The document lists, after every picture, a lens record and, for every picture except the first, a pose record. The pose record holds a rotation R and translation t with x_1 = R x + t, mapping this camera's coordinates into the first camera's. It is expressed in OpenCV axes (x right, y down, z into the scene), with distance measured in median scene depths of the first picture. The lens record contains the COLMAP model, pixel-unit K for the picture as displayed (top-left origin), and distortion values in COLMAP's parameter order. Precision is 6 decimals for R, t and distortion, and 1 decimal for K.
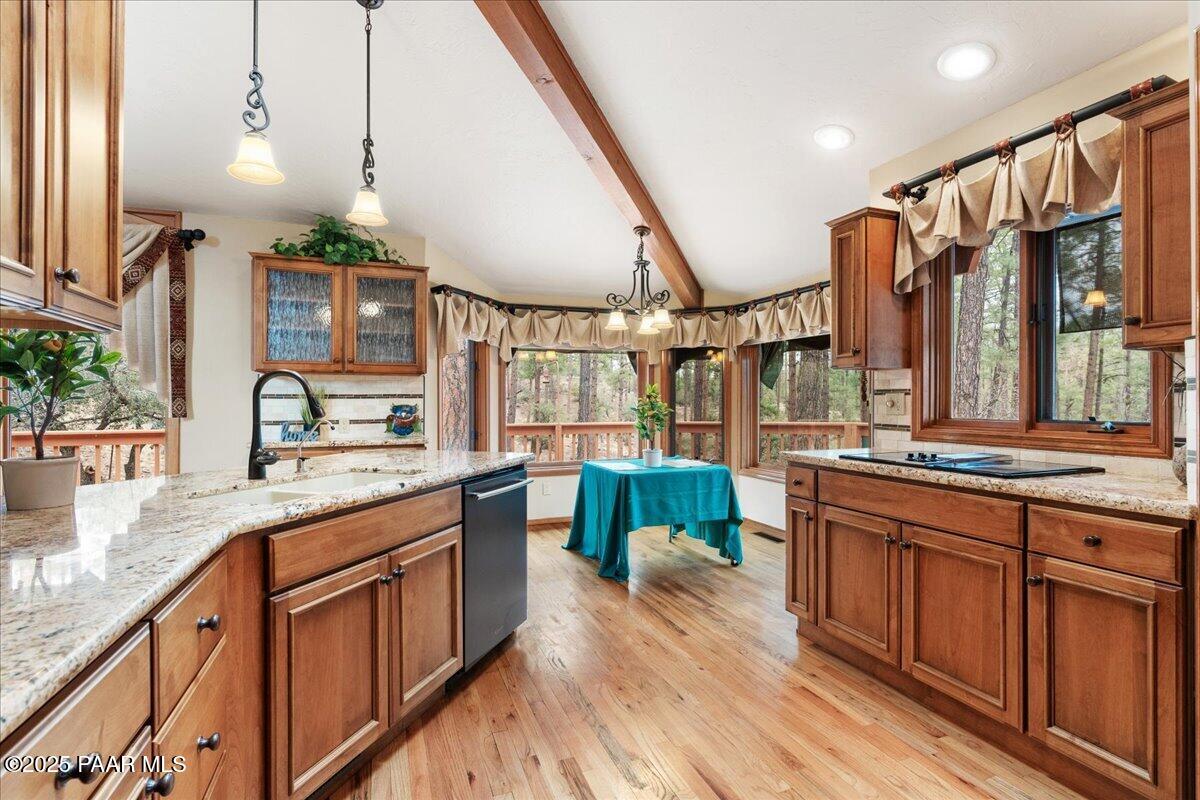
lens RADIAL K [[566.9, 0, 604.3], [0, 566.9, 401.8], [0, 0, 1]] dist [-0.008430, 0.002511]
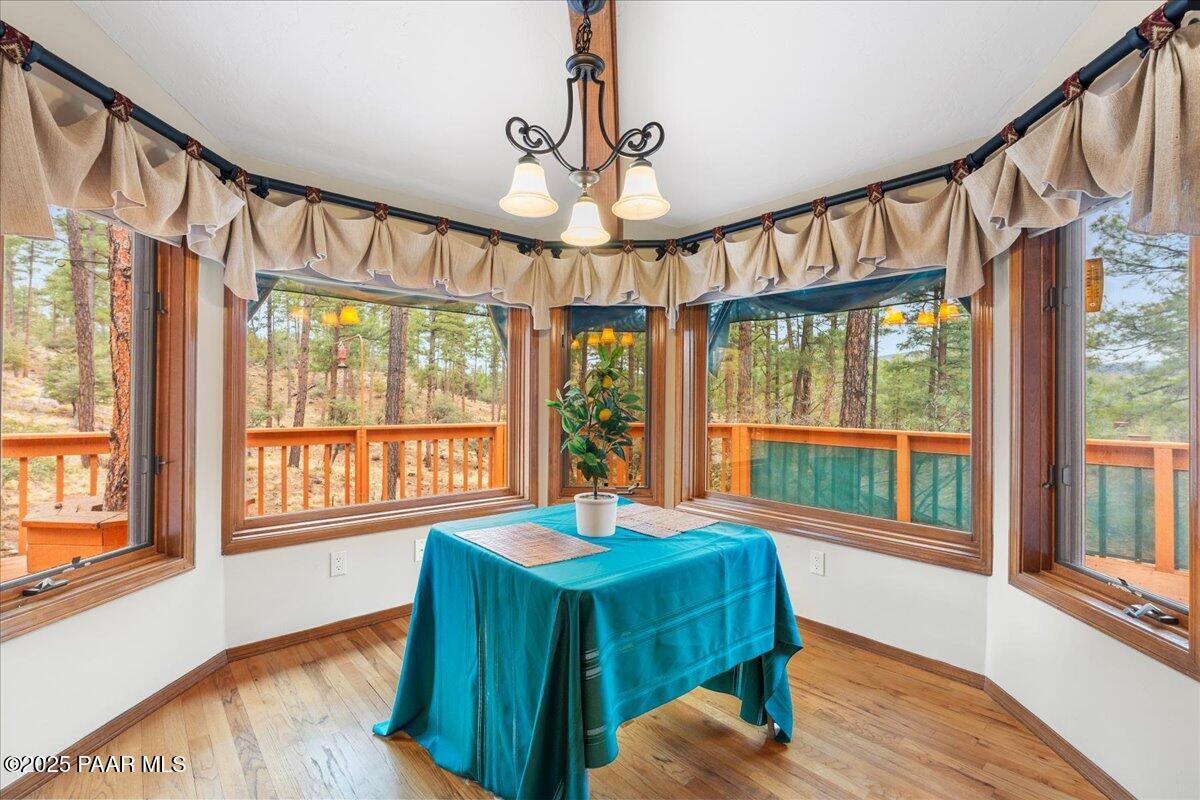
lens RADIAL K [[537.4, 0, 600.2], [0, 537.4, 399.2], [0, 0, 1]] dist [-0.002744, 0.000018]
pose [[0.941939, 0.010962, 0.335604, -0.061142], [-0.010577, 0.999940, -0.002977, 0.010341], [-0.335616, -0.000746, 0.941999, 0.655762]]
